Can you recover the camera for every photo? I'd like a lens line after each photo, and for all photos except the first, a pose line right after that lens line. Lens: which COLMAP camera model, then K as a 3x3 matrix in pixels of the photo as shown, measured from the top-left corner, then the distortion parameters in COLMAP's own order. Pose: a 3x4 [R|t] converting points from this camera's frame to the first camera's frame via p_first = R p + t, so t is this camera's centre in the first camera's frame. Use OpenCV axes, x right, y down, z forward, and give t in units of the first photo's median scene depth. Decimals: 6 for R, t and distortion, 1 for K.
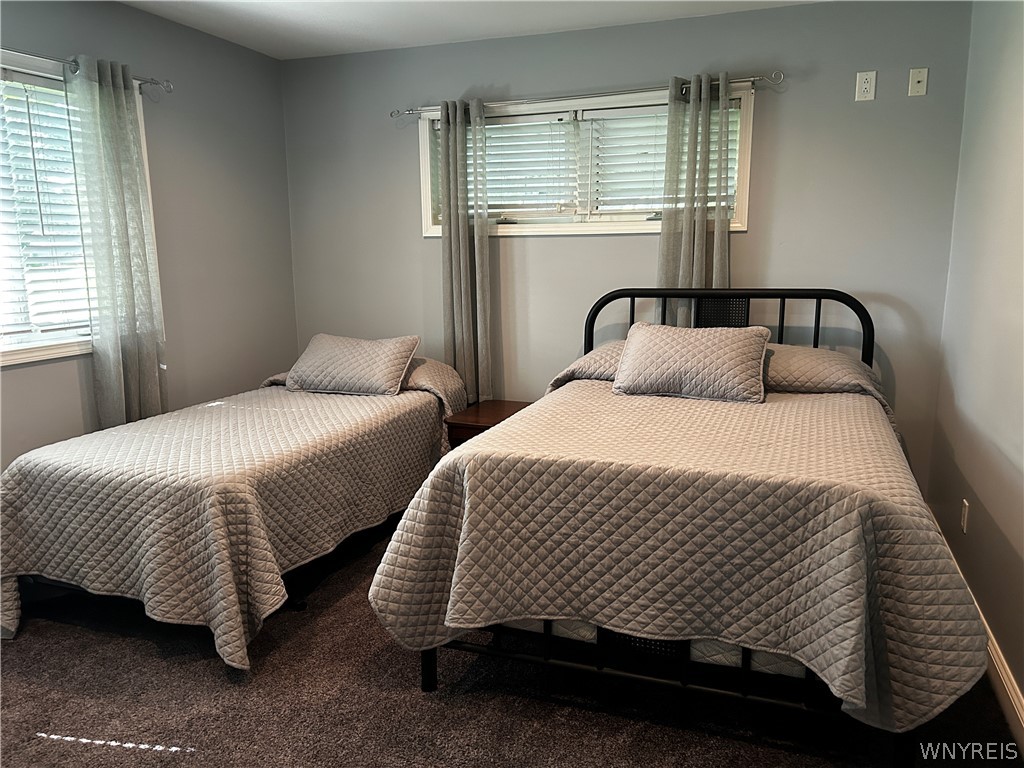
lens RADIAL K [[771.4, 0, 511.9], [0, 771.4, 387.5], [0, 0, 1]] dist [0.056371, -0.063685]
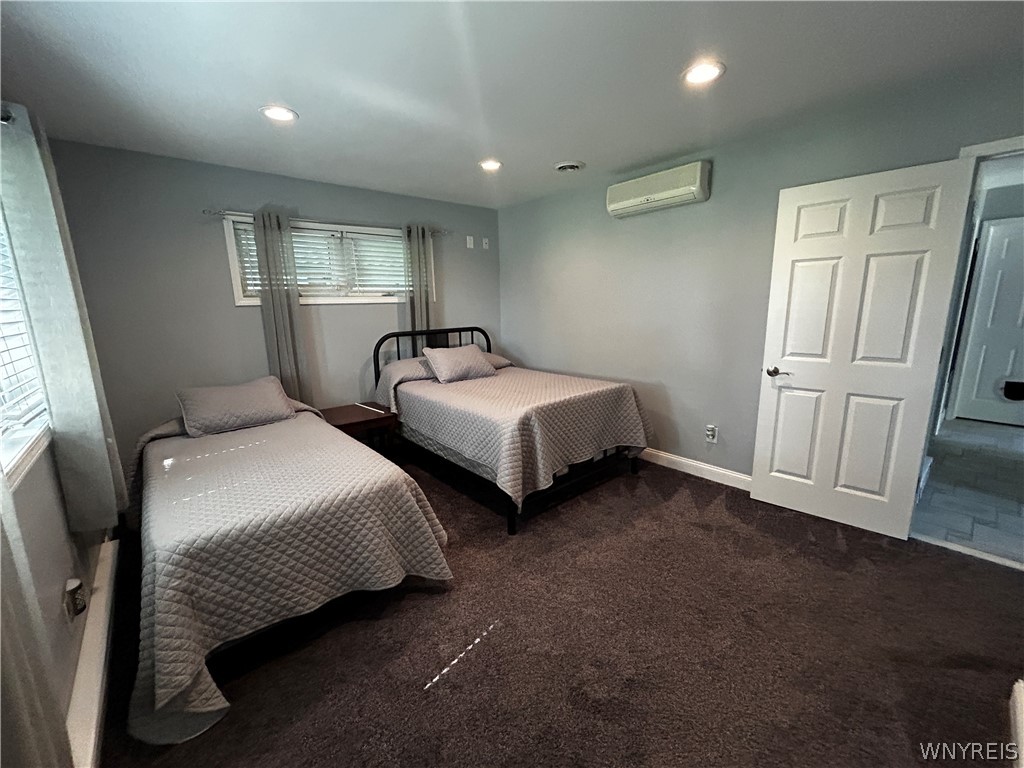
lens RADIAL K [[414.7, 0, 514.4], [0, 414.7, 378.5], [0, 0, 1]] dist [-0.004146, 0.000101]
pose [[0.483624, -0.158260, 0.860849, -0.864132], [0.173127, 0.981383, 0.083157, -0.076984], [-0.857983, 0.108819, 0.502019, 0.389809]]
